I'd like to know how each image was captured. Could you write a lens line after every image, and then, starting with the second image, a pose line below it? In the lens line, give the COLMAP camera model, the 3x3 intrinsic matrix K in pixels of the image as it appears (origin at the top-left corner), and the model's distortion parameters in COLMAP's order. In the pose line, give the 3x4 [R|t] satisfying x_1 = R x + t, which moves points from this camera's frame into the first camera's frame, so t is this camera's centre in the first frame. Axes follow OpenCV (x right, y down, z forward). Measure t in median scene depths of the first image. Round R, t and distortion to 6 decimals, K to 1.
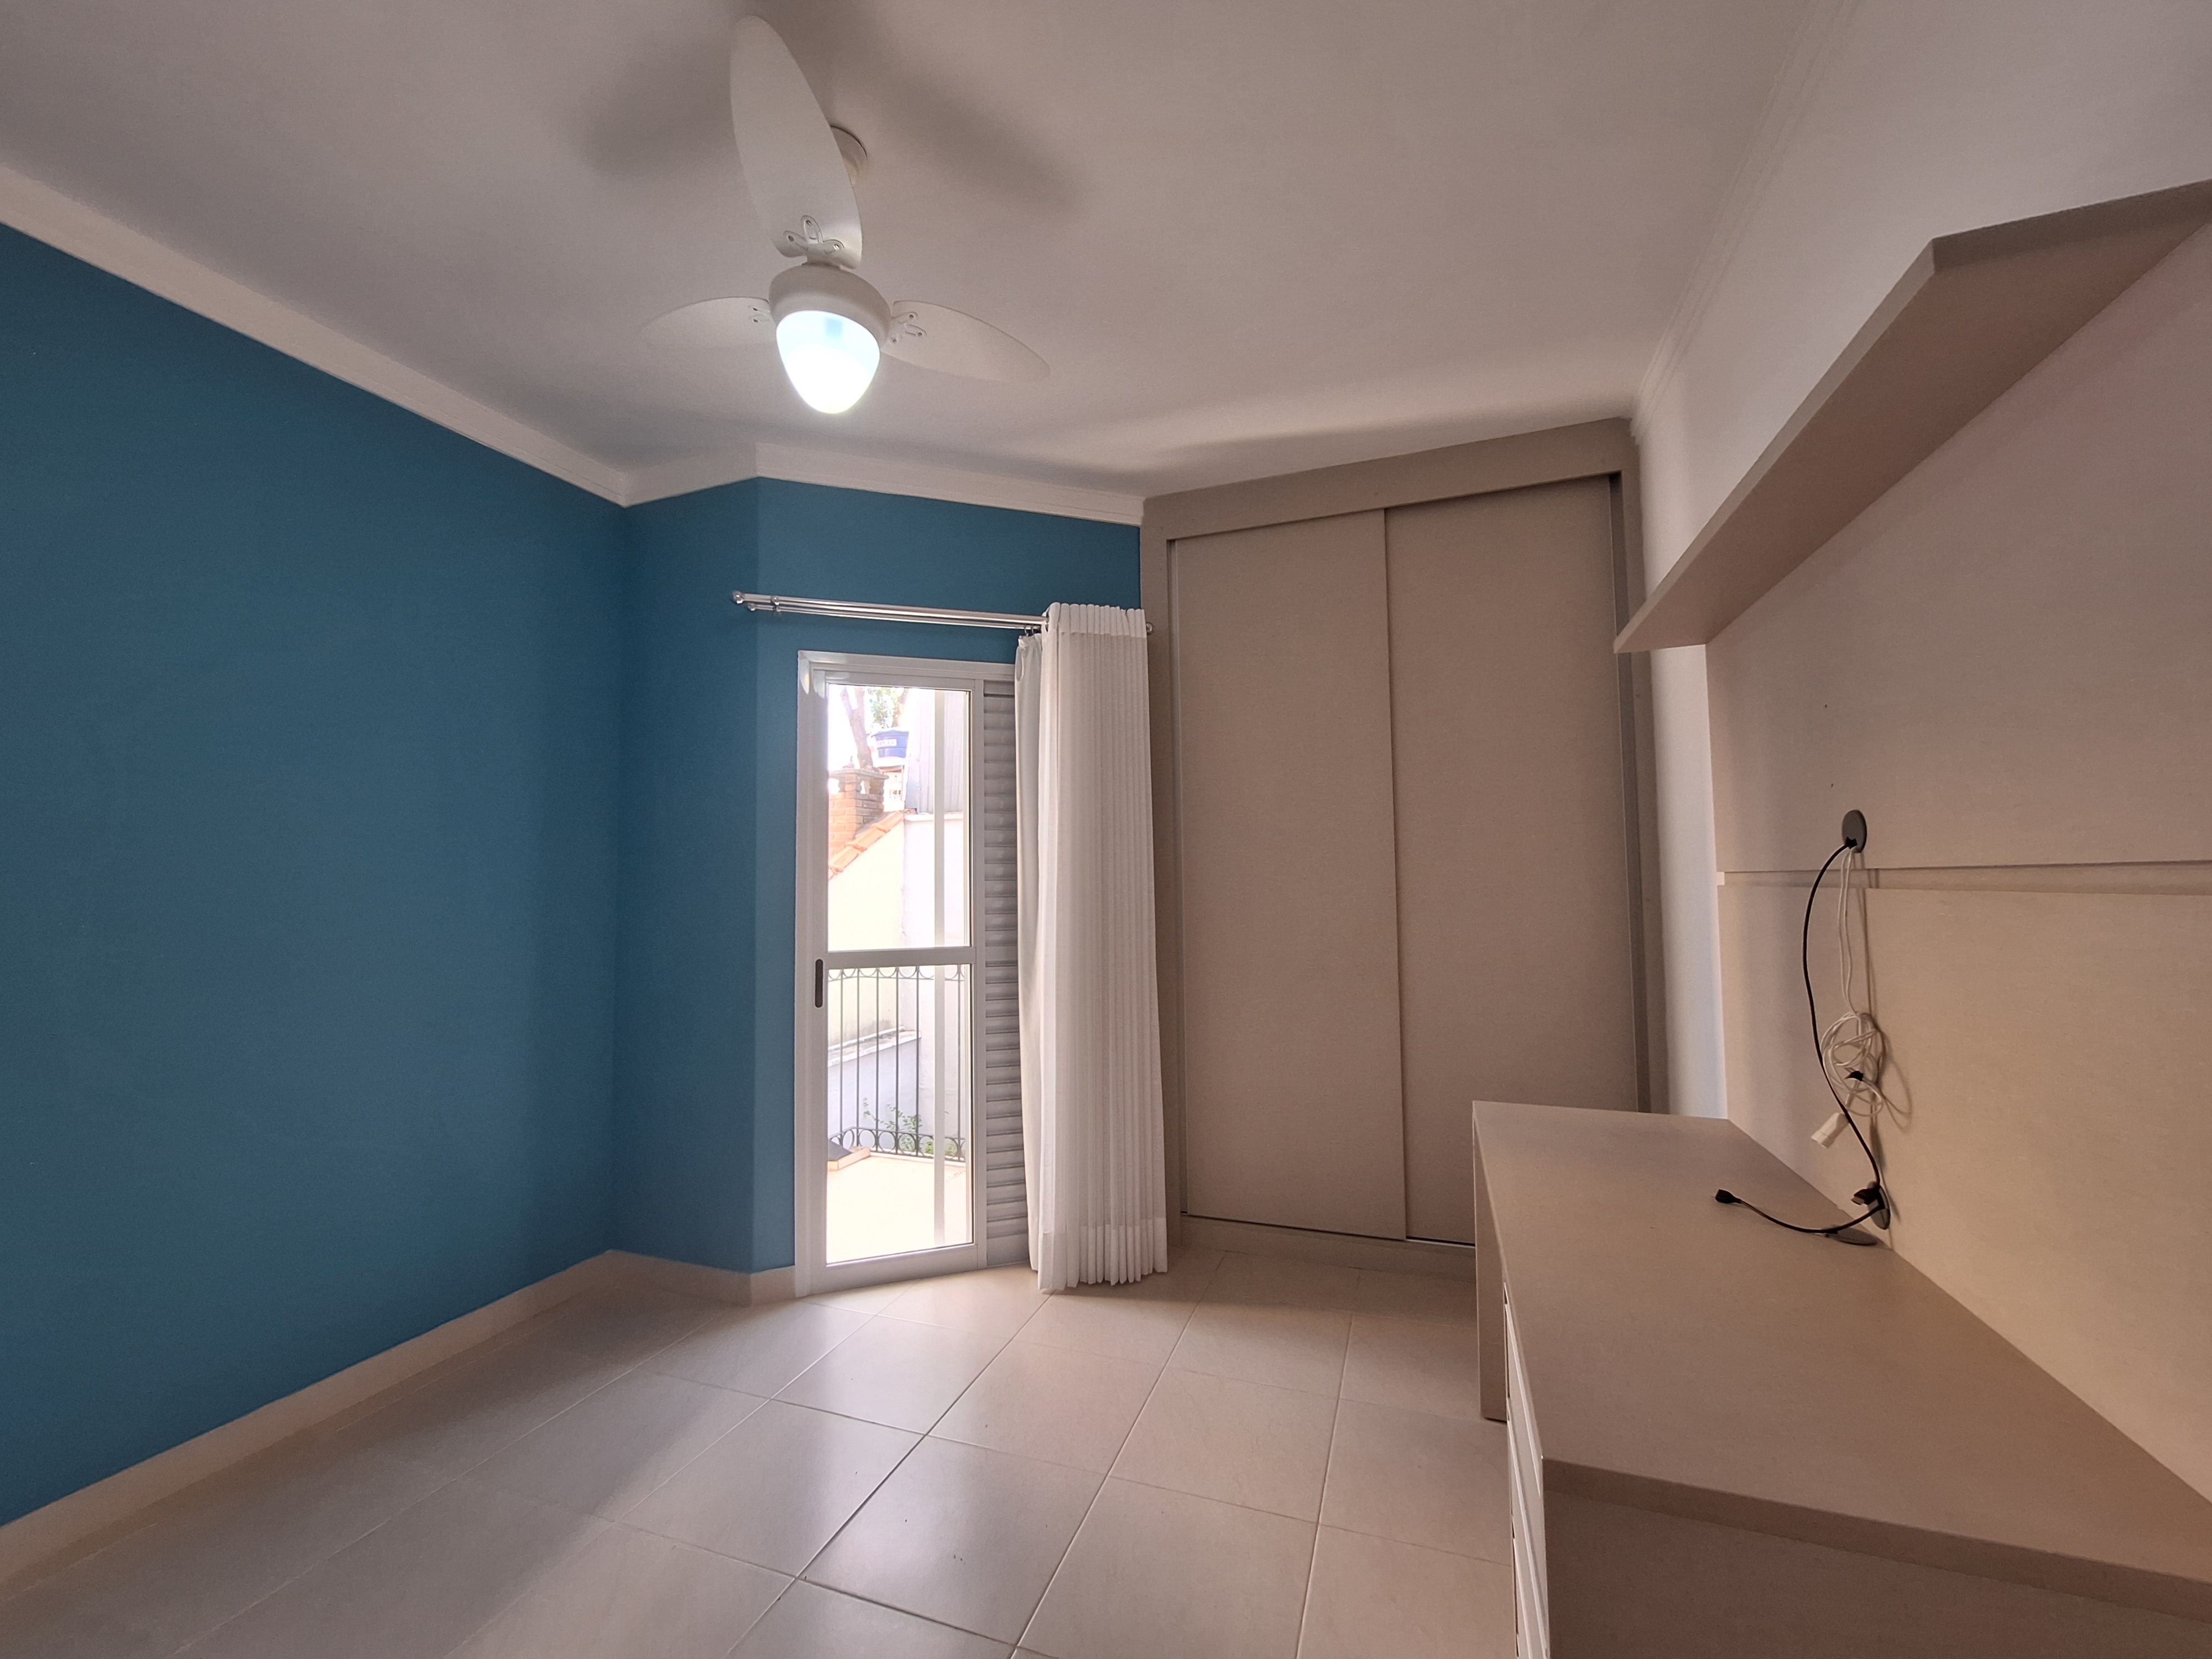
lens RADIAL K [[878.4, 0, 1113.2], [0, 878.4, 831.9], [0, 0, 1]] dist [-0.002295, 0.000703]
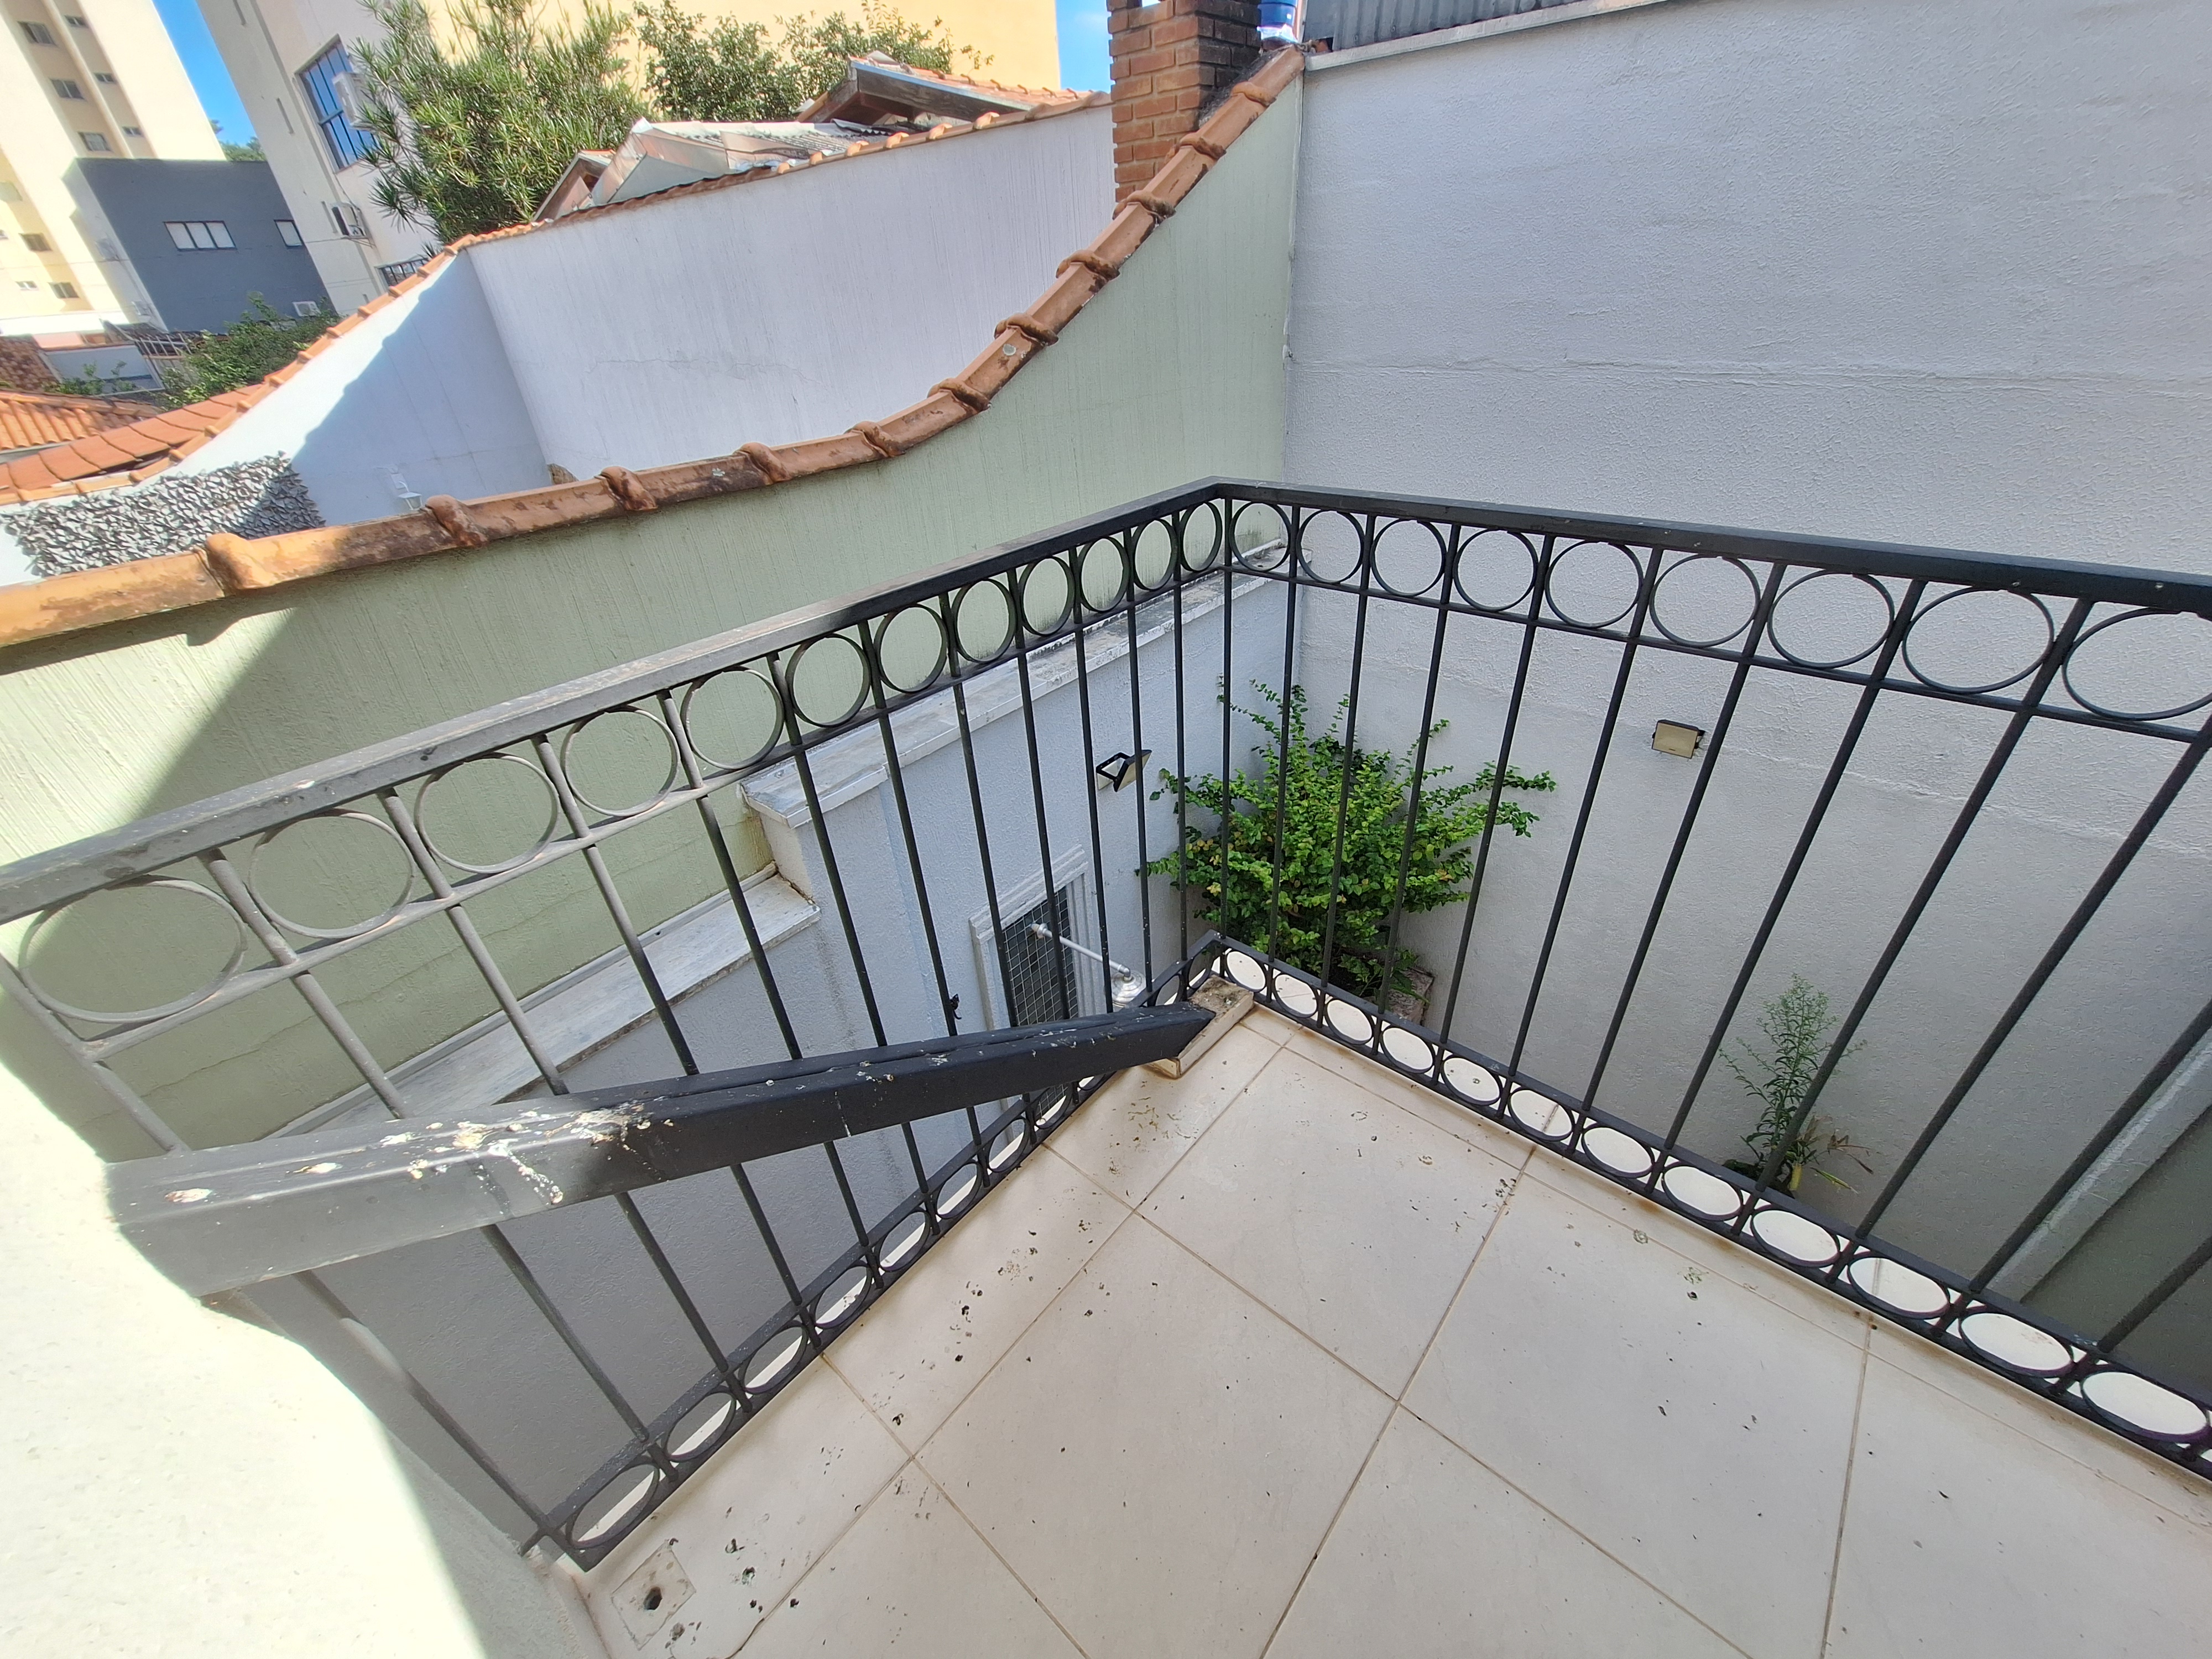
lens RADIAL K [[876.4, 0, 1108.7], [0, 876.4, 833.8], [0, 0, 1]] dist [-0.002991, -0.000004]
pose [[0.936008, 0.157820, -0.314613, -0.338929], [0.061408, 0.806914, 0.587469, 0.081349], [0.346580, -0.569195, 0.745586, 1.082141]]
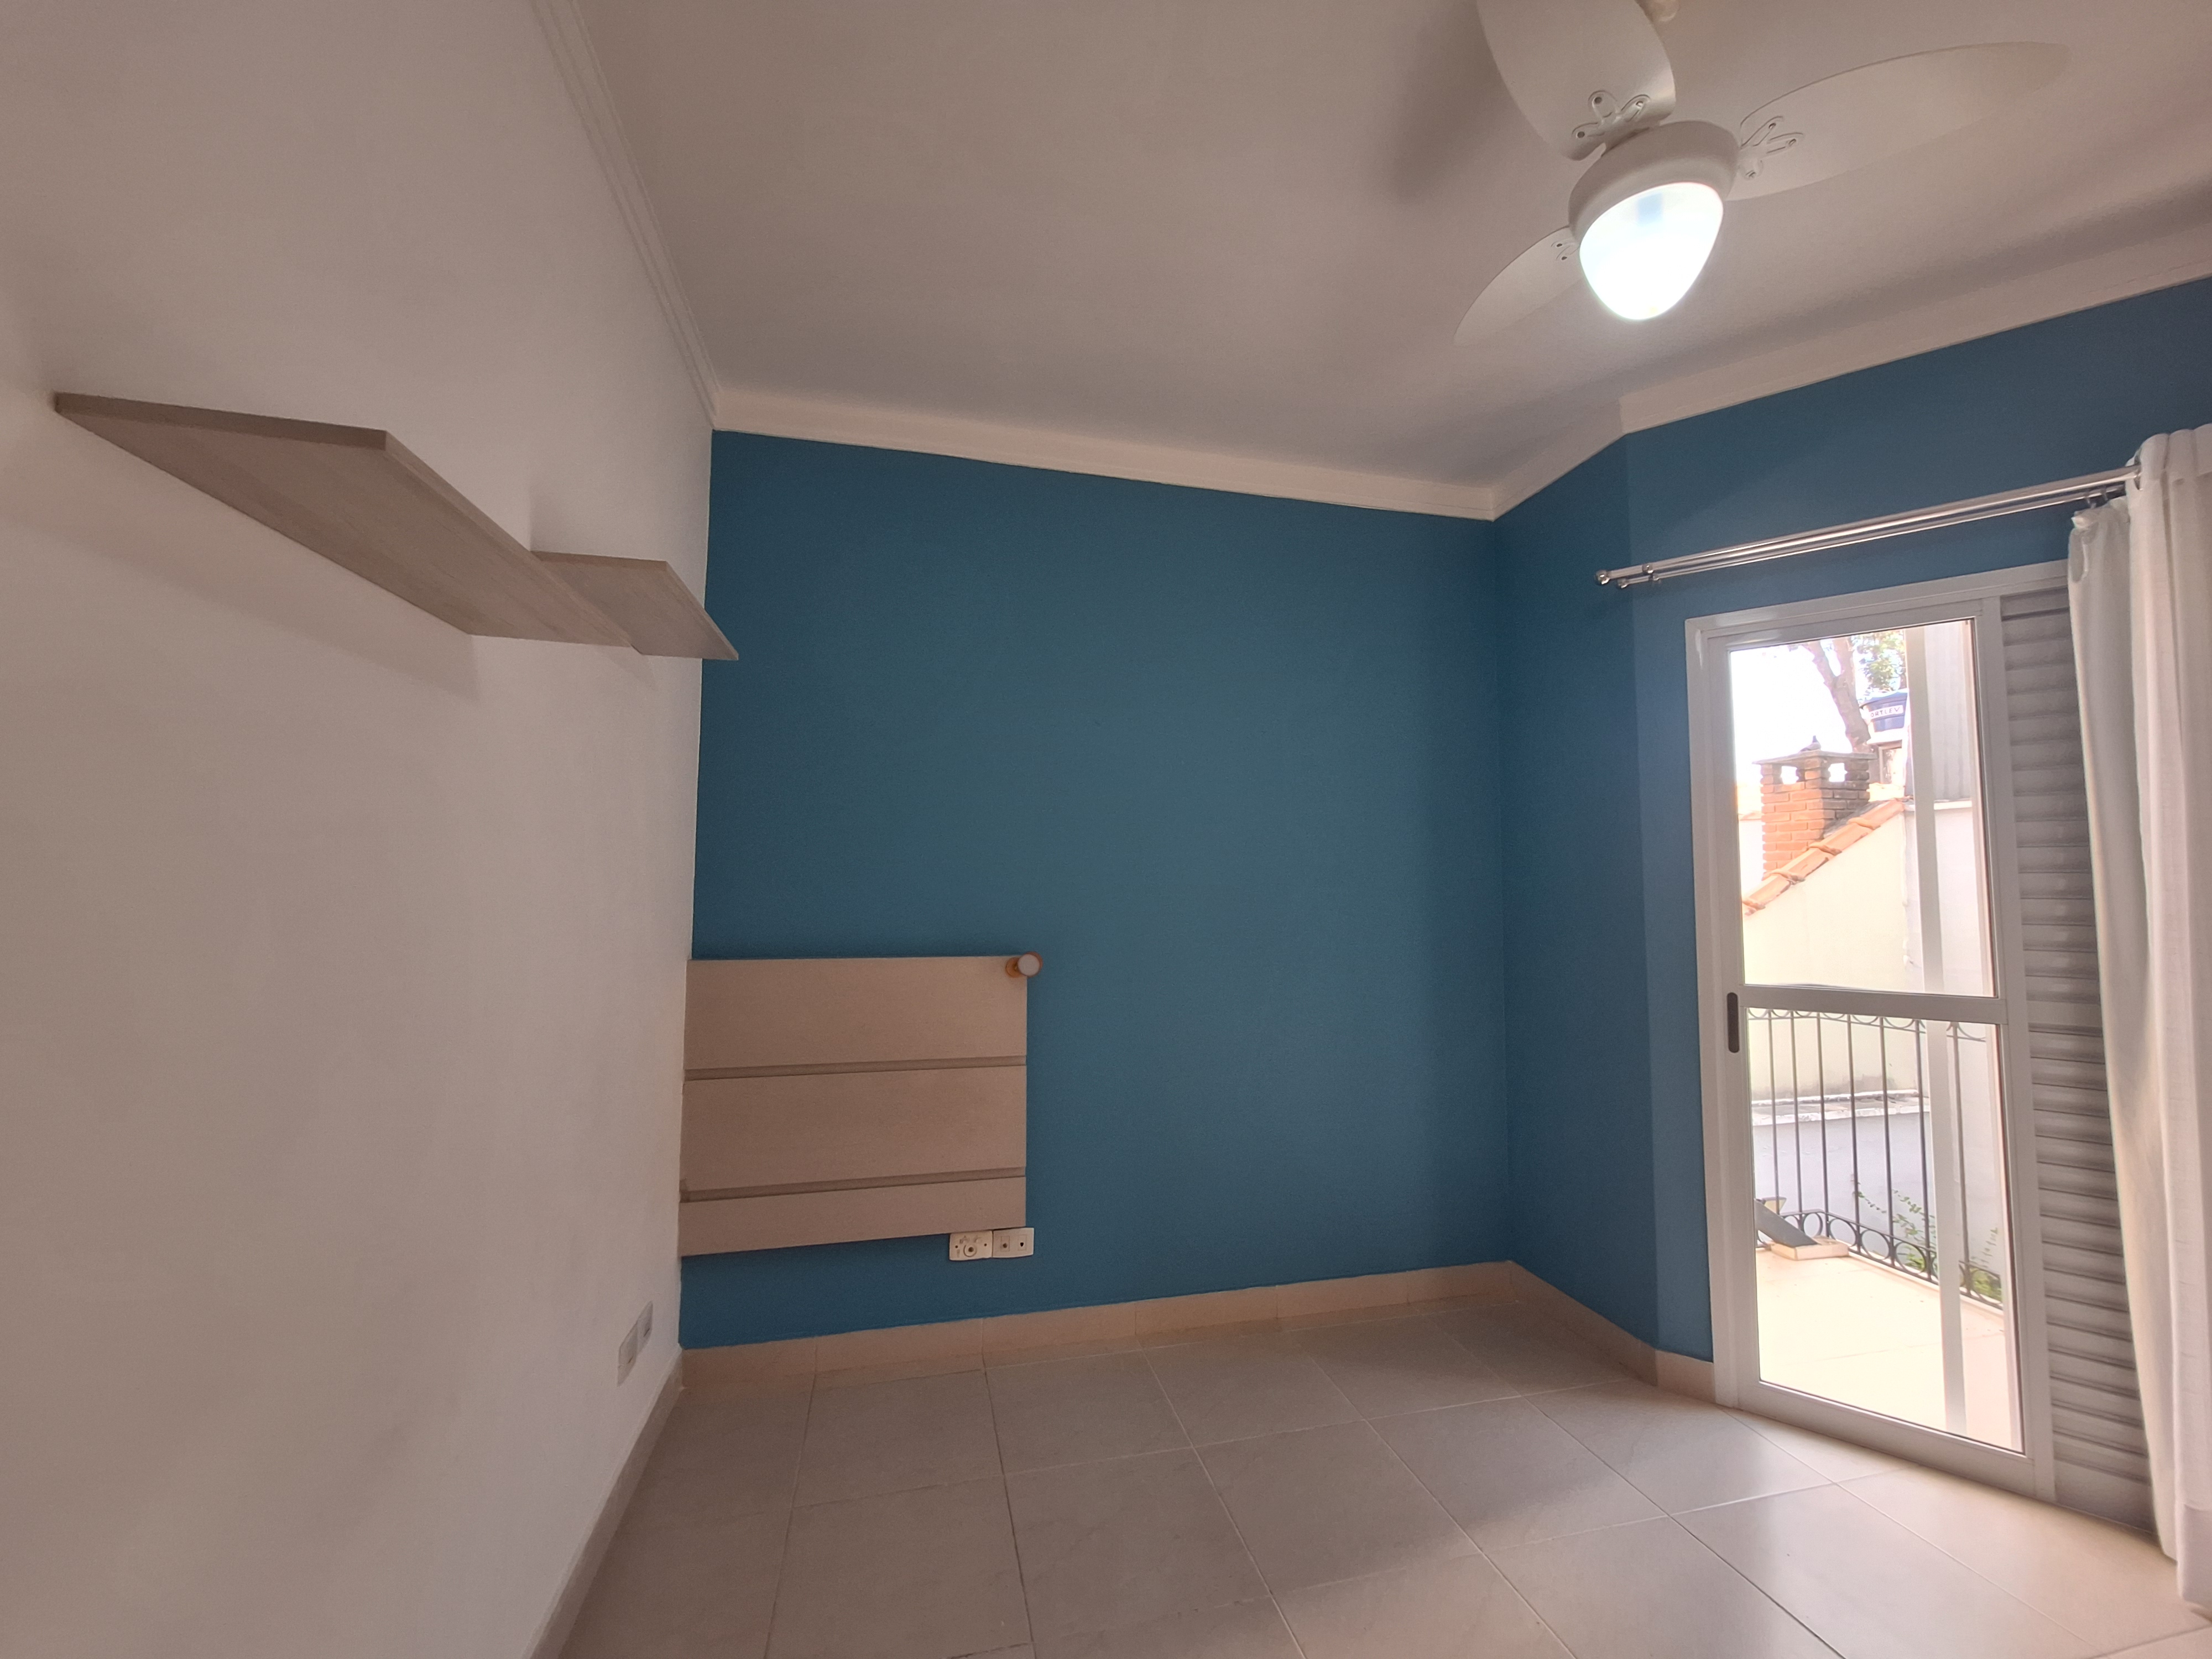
lens RADIAL K [[878.4, 0, 1113.2], [0, 878.4, 831.9], [0, 0, 1]] dist [-0.002295, 0.000703]
pose [[0.550864, -0.038971, -0.833685, 0.029800], [0.033903, 0.999130, -0.024303, -0.002350], [0.833906, -0.014877, 0.551706, 0.078664]]
